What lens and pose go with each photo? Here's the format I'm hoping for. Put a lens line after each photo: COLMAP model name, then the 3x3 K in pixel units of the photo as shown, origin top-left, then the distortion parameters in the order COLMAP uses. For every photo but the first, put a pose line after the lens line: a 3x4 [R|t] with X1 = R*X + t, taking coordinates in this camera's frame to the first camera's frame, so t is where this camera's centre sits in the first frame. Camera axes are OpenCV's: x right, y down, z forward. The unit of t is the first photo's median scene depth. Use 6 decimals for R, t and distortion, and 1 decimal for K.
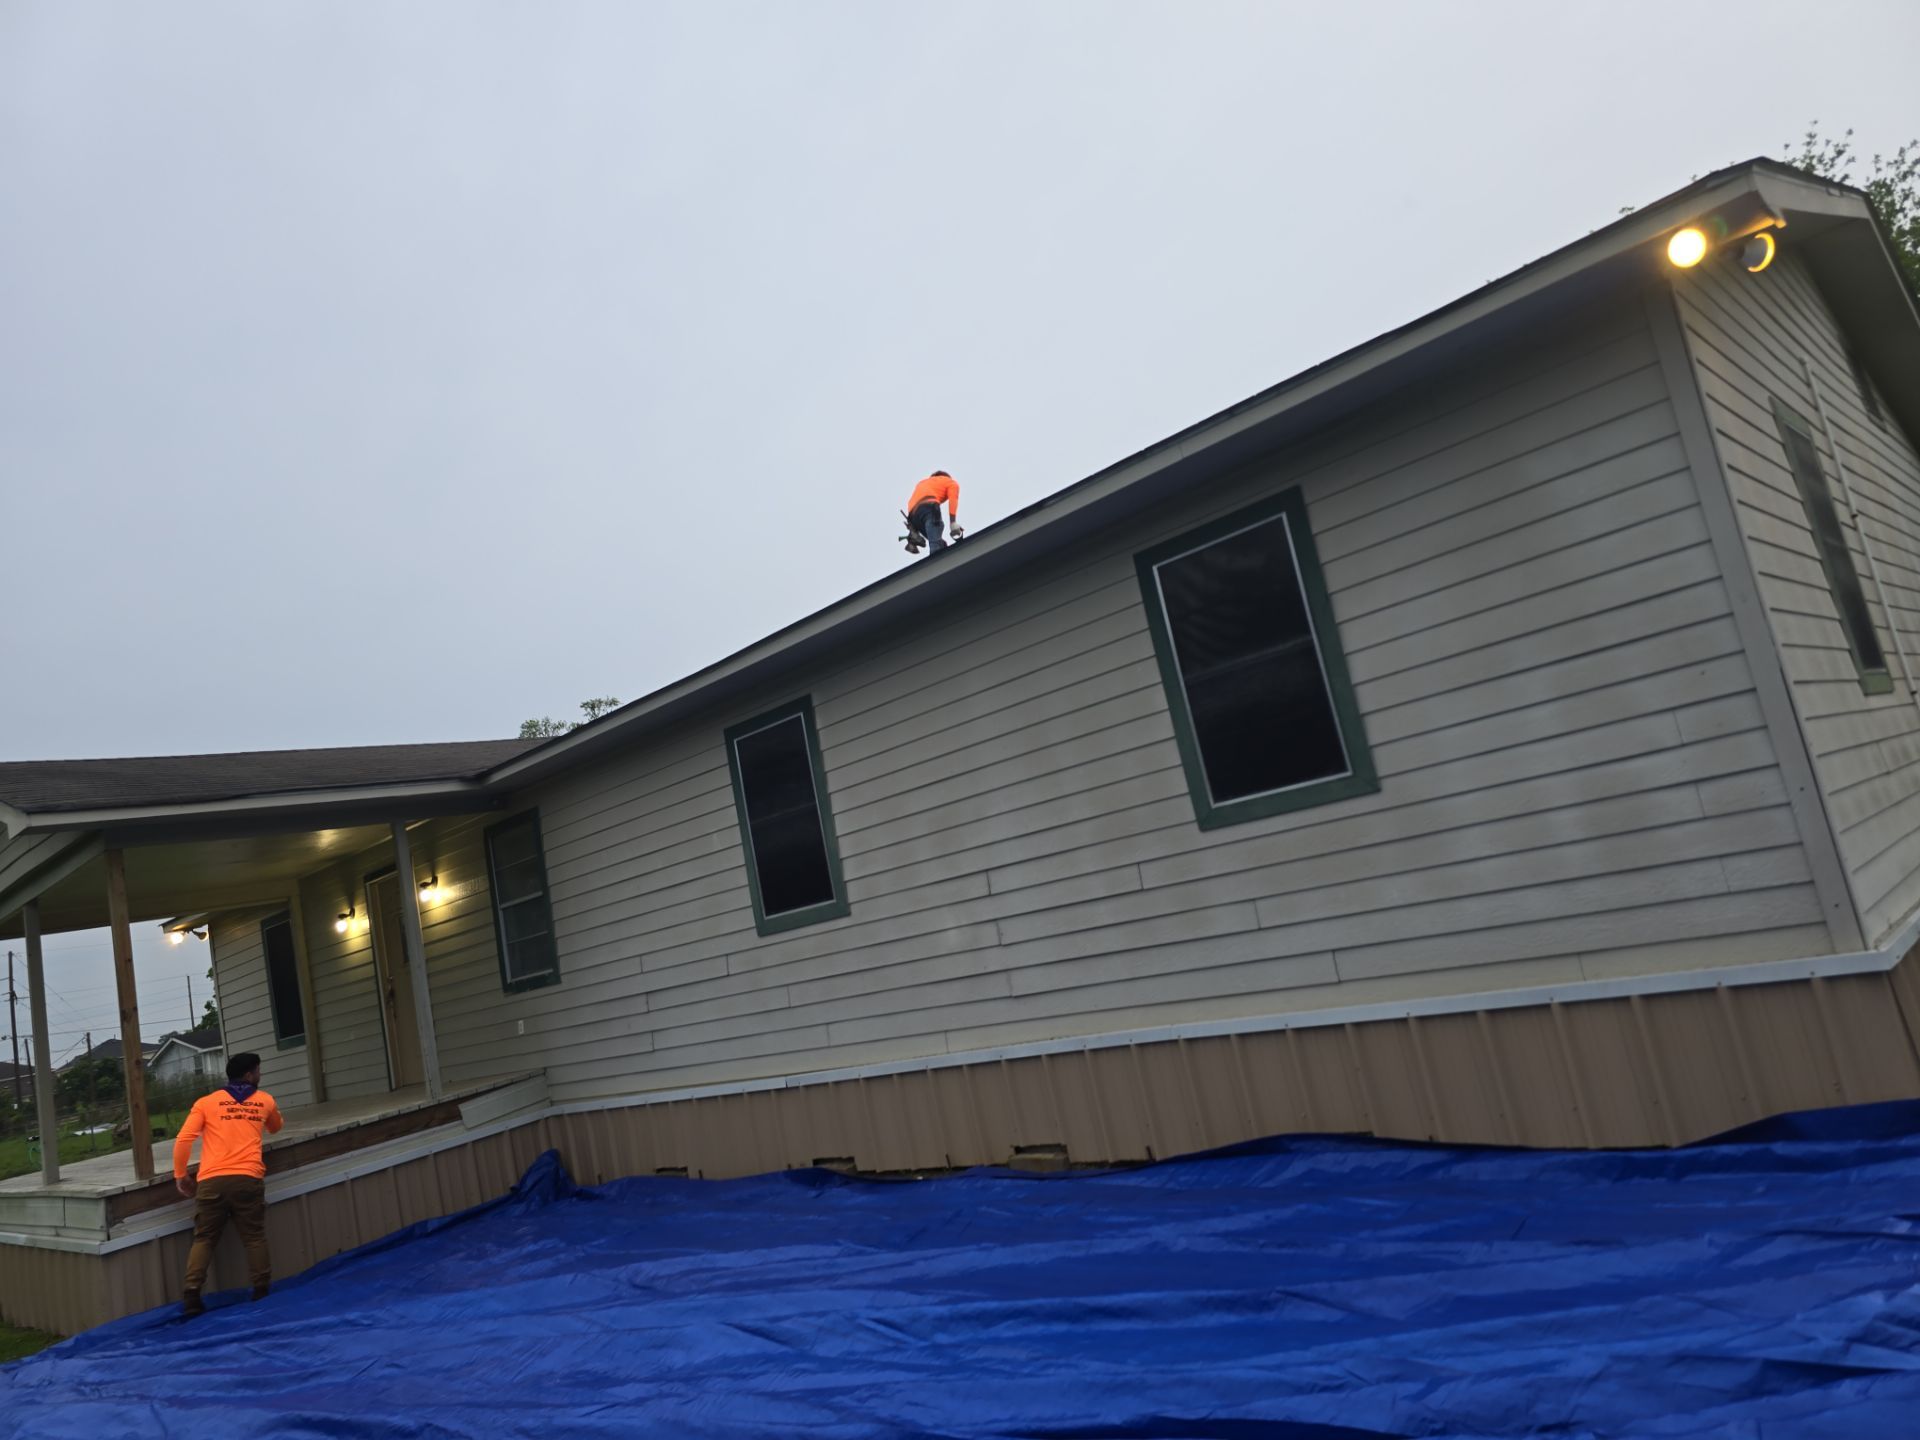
lens RADIAL K [[1272.8, 0, 960.0], [0, 1272.8, 720.0], [0, 0, 1]] dist [0.036130, -0.048659]
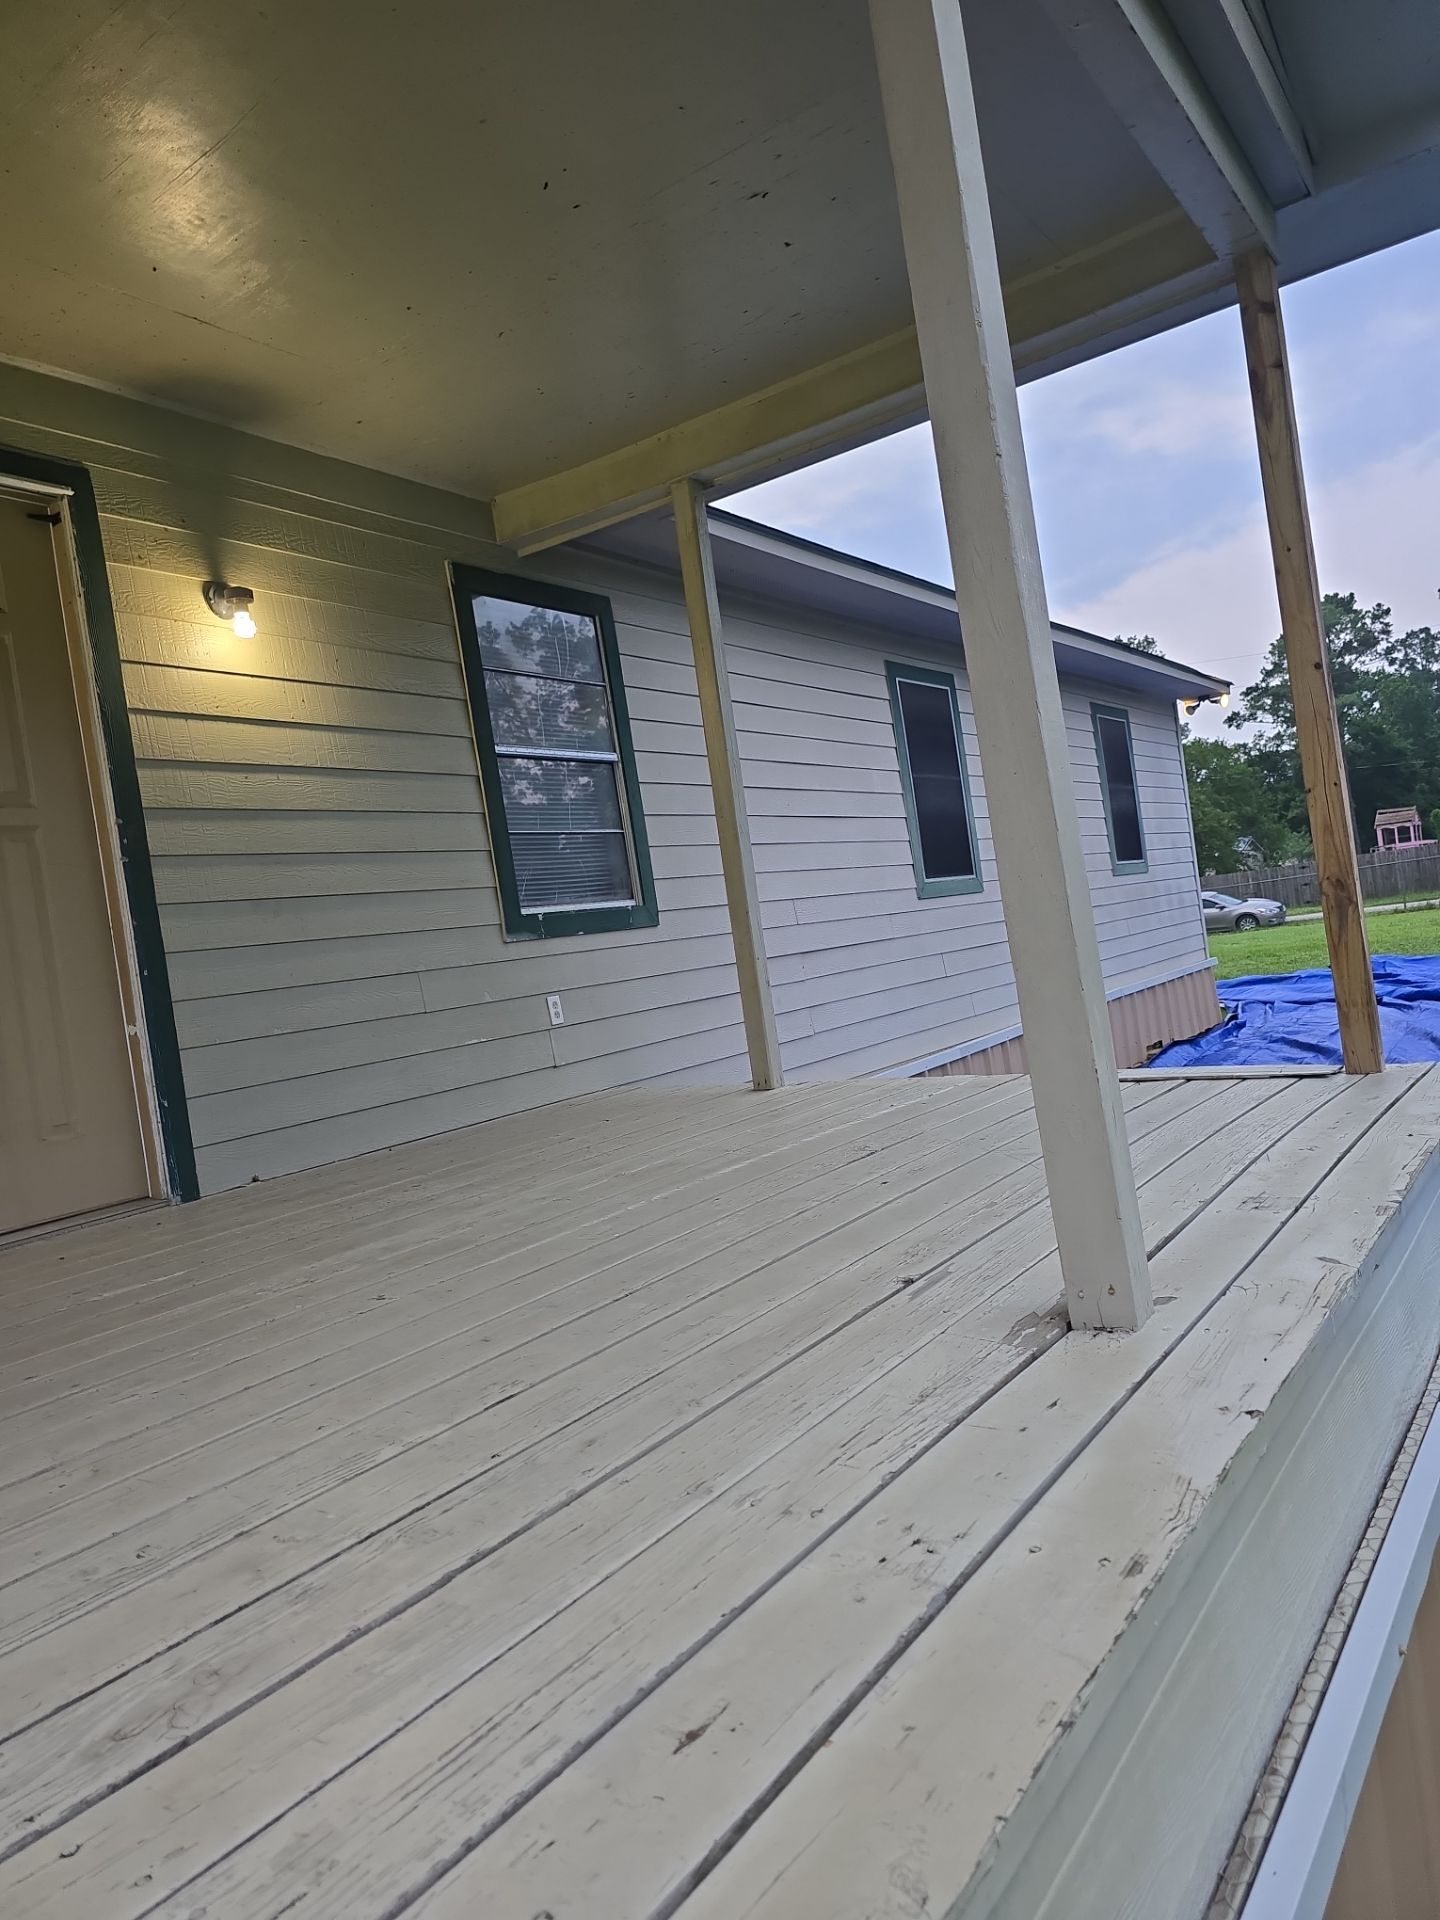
lens RADIAL K [[1272.8, 0, 709.5], [0, 1272.8, 969.2], [0, 0, 1]] dist [0.036130, -0.048659]
pose [[-0.095883, 0.193930, 0.976319, -0.963533], [-0.008269, 0.980649, -0.195602, 0.377609], [-0.995358, -0.026828, -0.092424, 1.177062]]
